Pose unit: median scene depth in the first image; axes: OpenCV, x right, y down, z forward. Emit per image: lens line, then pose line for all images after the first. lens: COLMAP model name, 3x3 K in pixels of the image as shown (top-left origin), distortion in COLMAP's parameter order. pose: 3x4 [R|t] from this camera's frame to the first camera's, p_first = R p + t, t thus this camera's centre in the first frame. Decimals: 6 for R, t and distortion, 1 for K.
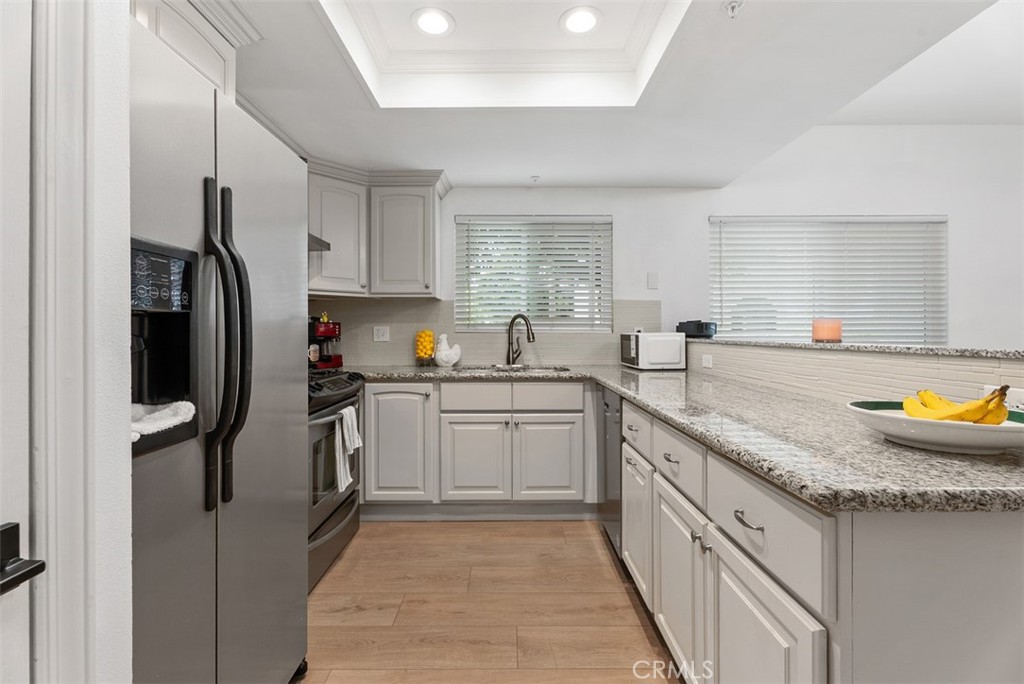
lens RADIAL K [[456.8, 0, 501.1], [0, 456.8, 333.1], [0, 0, 1]] dist [0.003328, 0.000972]
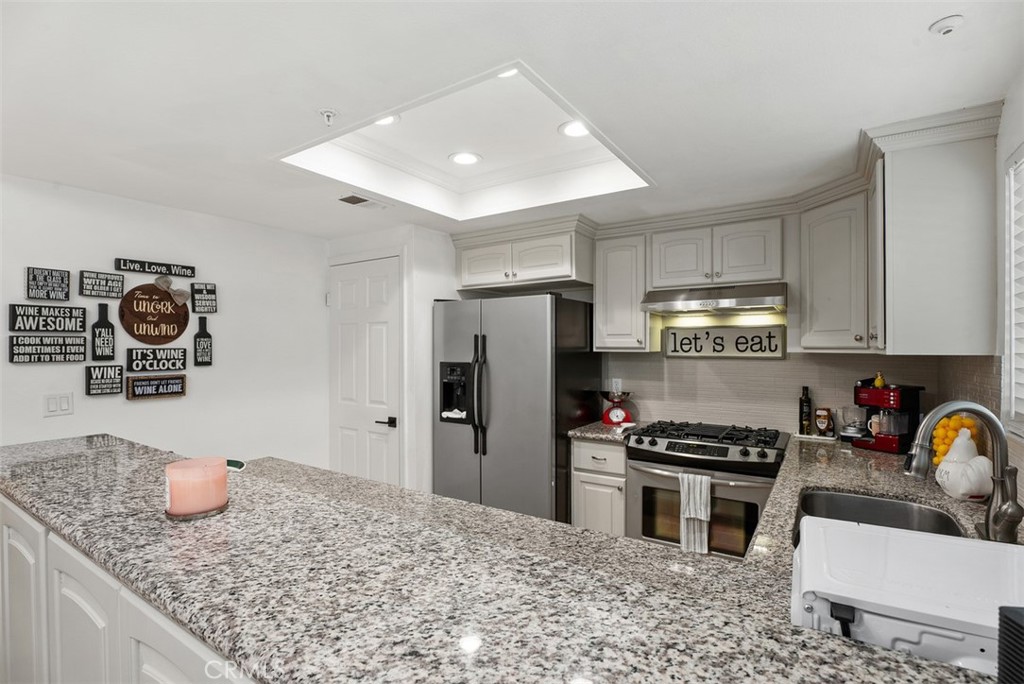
lens RADIAL K [[495.9, 0, 496.2], [0, 495.9, 350.2], [0, 0, 1]] dist [-0.010761, 0.004220]
pose [[-0.546410, 0.007014, -0.837488, 0.773428], [0.001368, 0.999971, 0.007482, -0.112138], [0.837517, 0.002942, -0.546404, 1.163034]]
